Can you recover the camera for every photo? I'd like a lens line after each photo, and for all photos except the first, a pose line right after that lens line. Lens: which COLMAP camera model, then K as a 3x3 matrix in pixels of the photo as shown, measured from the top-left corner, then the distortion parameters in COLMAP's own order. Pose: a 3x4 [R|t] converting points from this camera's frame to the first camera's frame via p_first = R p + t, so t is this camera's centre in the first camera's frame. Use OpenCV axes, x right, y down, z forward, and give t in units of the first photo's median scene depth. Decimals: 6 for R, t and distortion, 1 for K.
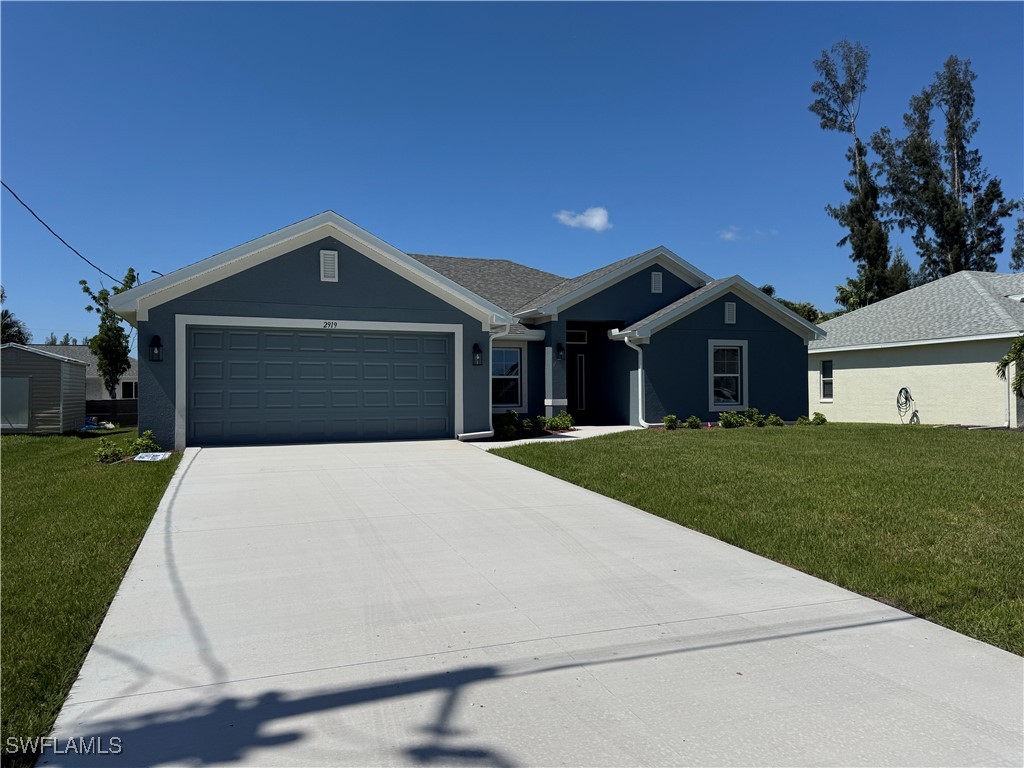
lens RADIAL K [[733.5, 0, 520.6], [0, 733.5, 391.5], [0, 0, 1]] dist [0.089807, -0.015787]
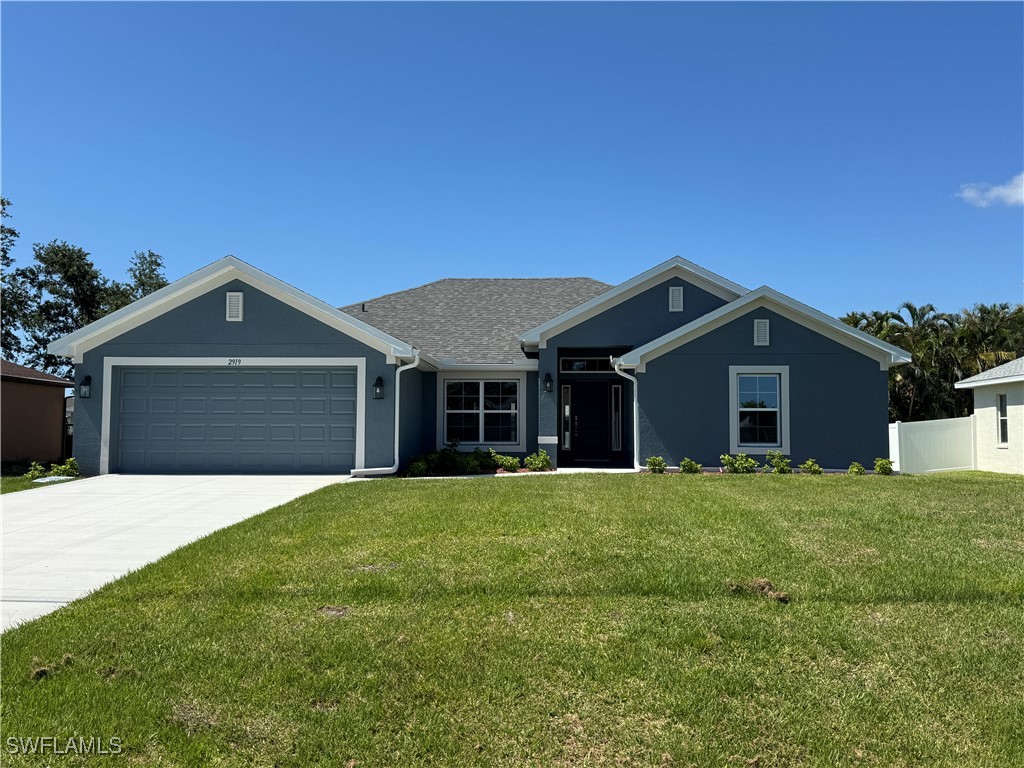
lens RADIAL K [[909.9, 0, 518.5], [0, 909.9, 389.9], [0, 0, 1]] dist [0.077505, -0.022335]
pose [[0.915383, -0.010198, -0.402454, 0.451903], [-0.007916, 0.999030, -0.043318, 0.002075], [0.402505, 0.042838, 0.914415, -0.020193]]
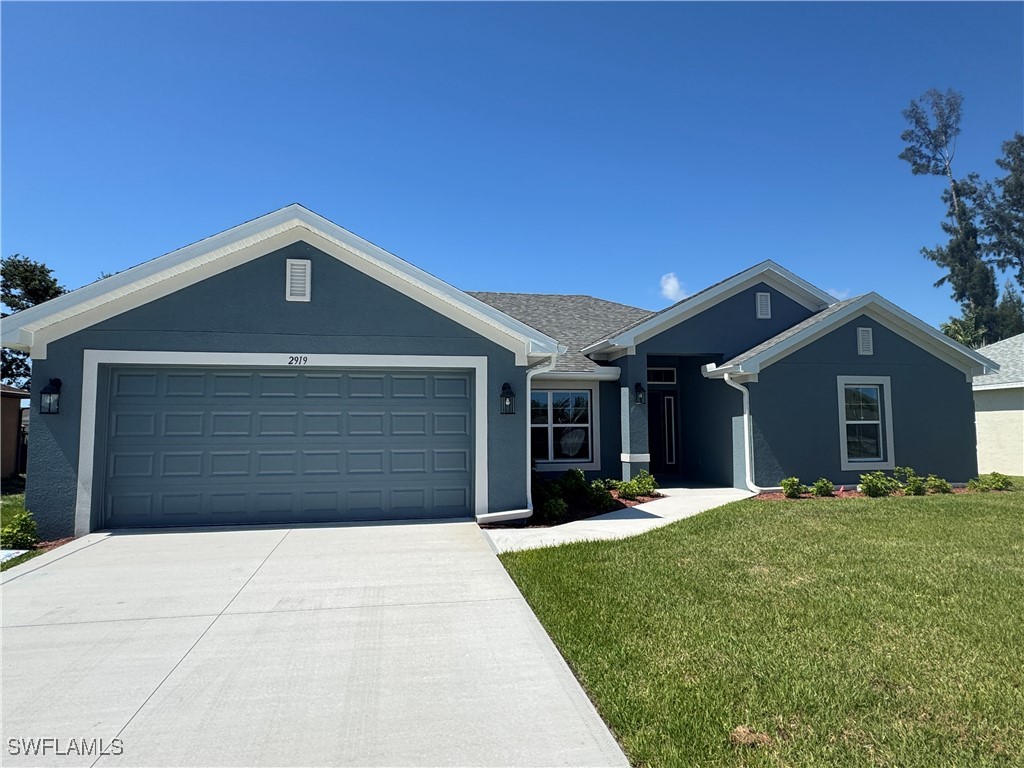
lens RADIAL K [[602.3, 0, 518.7], [0, 602.3, 381.7], [0, 0, 1]] dist [-0.007728, 0.010428]
pose [[0.983316, -0.014766, -0.181304, 0.042799], [0.001071, 0.997153, -0.075400, -0.017696], [0.181901, 0.073948, 0.980532, 0.330319]]
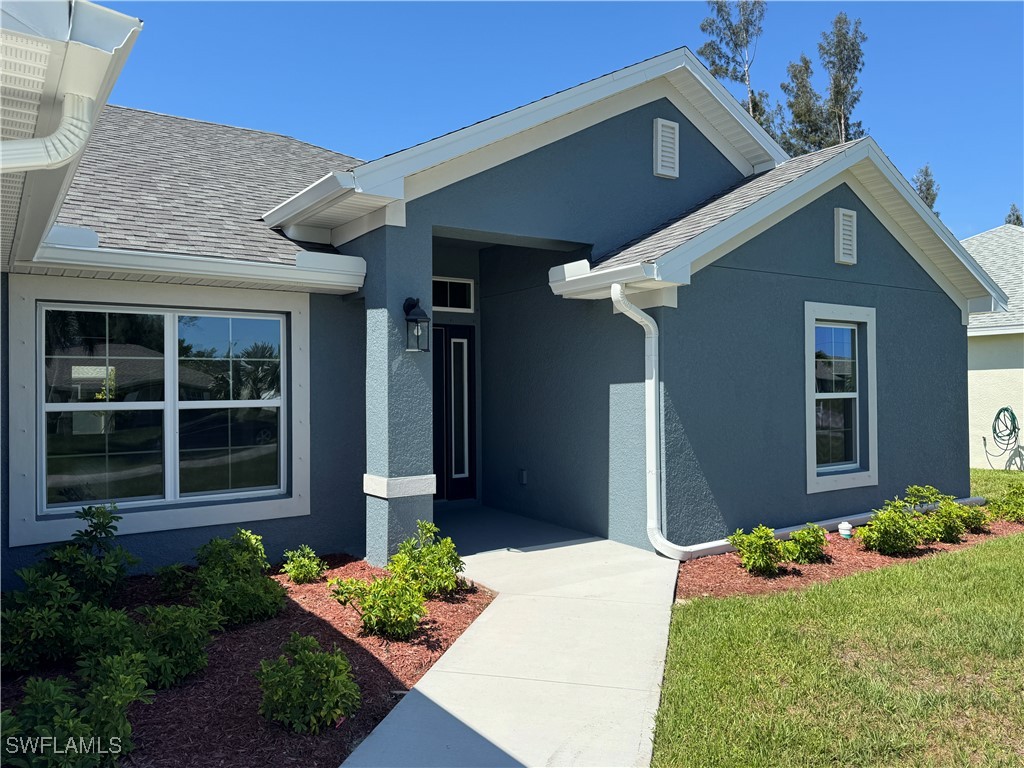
lens RADIAL K [[737.8, 0, 511.9], [0, 737.8, 377.1], [0, 0, 1]] dist [0.040256, -0.020942]
pose [[0.977248, 0.003109, 0.212075, 0.027477], [-0.001868, 0.999980, -0.006050, -0.029487], [-0.212090, 0.005516, 0.977235, 0.666125]]
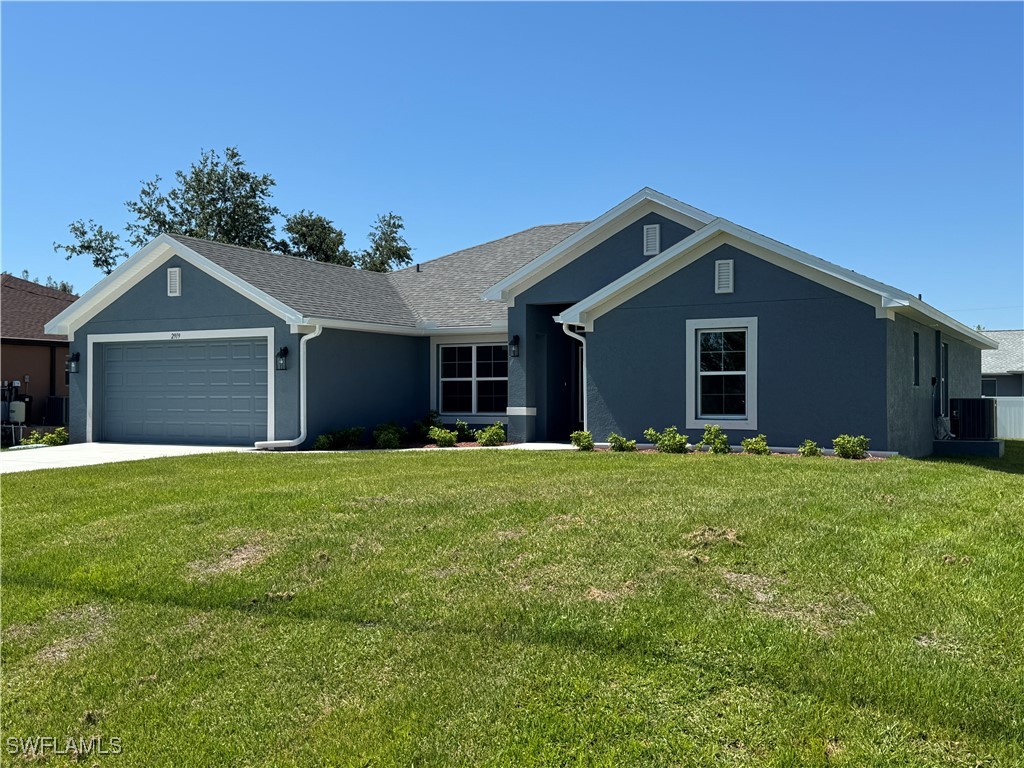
lens RADIAL K [[1087.9, 0, 514.8], [0, 1087.9, 388.4], [0, 0, 1]] dist [0.088161, 0.000000]
pose [[0.630690, -0.001500, -0.776033, 0.926617], [0.000602, 0.999999, -0.001445, -0.007585], [0.776034, 0.000444, 0.630690, 0.263144]]
